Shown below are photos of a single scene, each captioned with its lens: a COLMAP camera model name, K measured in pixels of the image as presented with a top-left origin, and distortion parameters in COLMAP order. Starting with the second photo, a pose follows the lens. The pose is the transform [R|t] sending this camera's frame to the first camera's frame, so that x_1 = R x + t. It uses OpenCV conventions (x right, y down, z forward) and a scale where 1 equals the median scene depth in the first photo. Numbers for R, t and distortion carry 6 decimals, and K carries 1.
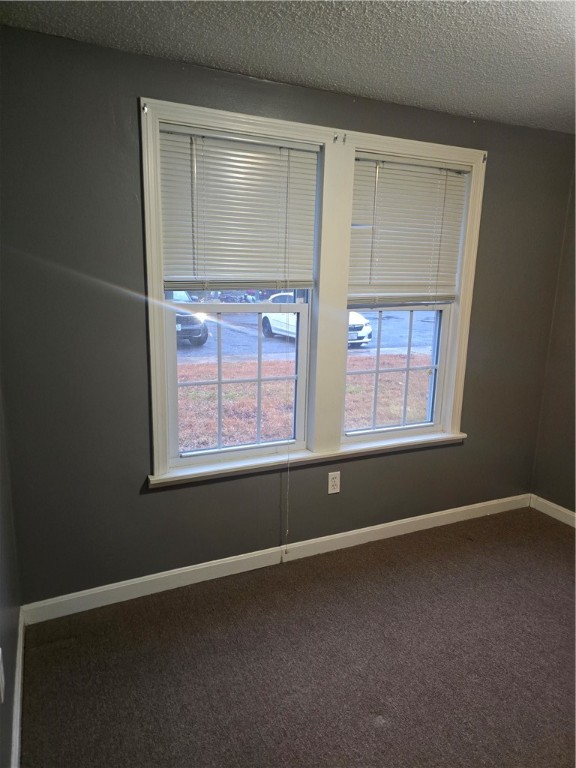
lens RADIAL K [[516.1, 0, 276.9], [0, 516.1, 388.8], [0, 0, 1]] dist [0.072182, -0.061645]
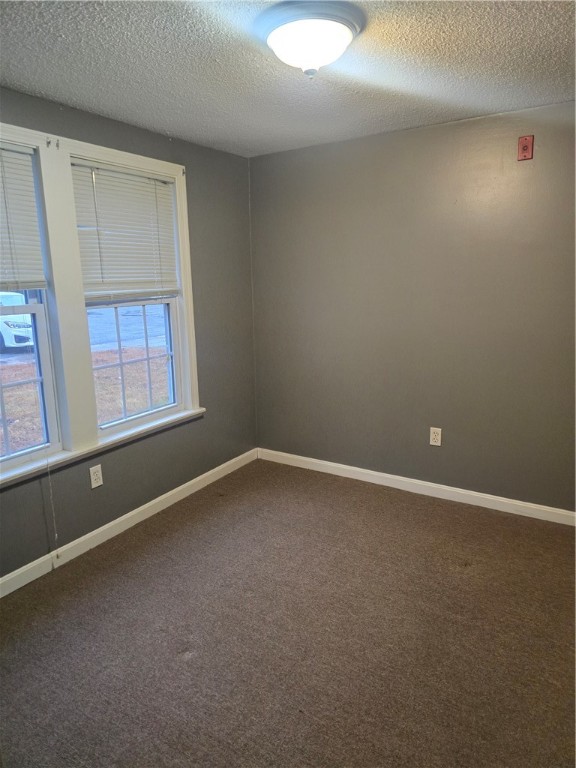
lens RADIAL K [[516.1, 0, 287.0], [0, 516.1, 380.7], [0, 0, 1]] dist [0.072182, -0.061645]
pose [[0.833350, -0.145232, 0.533325, -0.103196], [0.147024, 0.988348, 0.039409, 0.009123], [-0.532834, 0.045570, 0.844992, -0.087854]]
